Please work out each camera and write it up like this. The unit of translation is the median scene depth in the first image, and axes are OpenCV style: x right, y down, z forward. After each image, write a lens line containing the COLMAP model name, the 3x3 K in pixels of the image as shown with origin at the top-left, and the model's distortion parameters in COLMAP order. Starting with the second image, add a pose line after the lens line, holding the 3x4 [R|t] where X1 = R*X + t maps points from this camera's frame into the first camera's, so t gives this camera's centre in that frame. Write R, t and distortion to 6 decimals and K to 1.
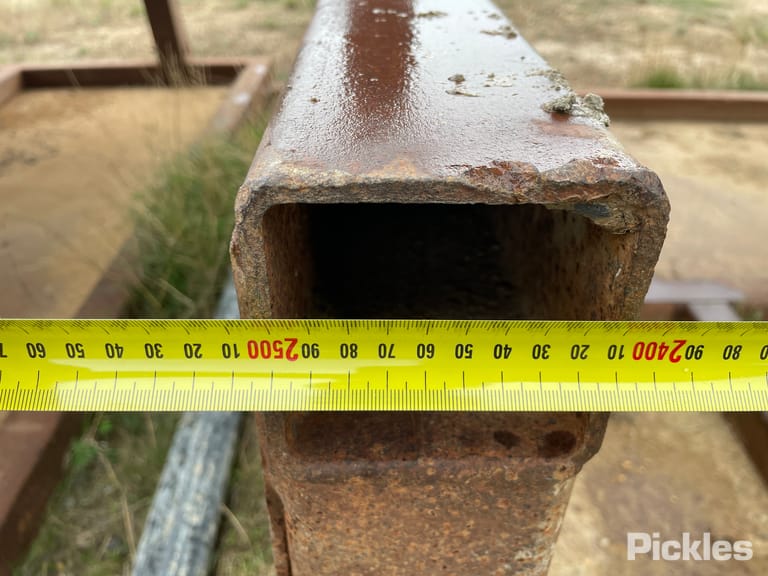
lens RADIAL K [[588.9, 0, 384.8], [0, 588.9, 285.4], [0, 0, 1]] dist [0.046348, -0.079969]
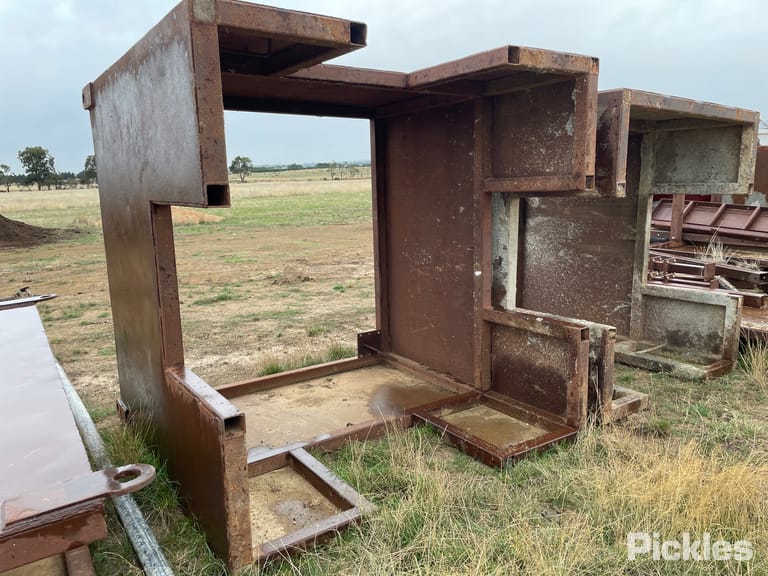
lens RADIAL K [[588.9, 0, 380.3], [0, 588.9, 286.7], [0, 0, 1]] dist [0.046348, -0.079969]
pose [[0.838308, -0.119884, 0.531852, -0.214701], [0.337734, 0.879996, -0.333981, 0.170135], [-0.427989, 0.459603, 0.778197, -0.698493]]
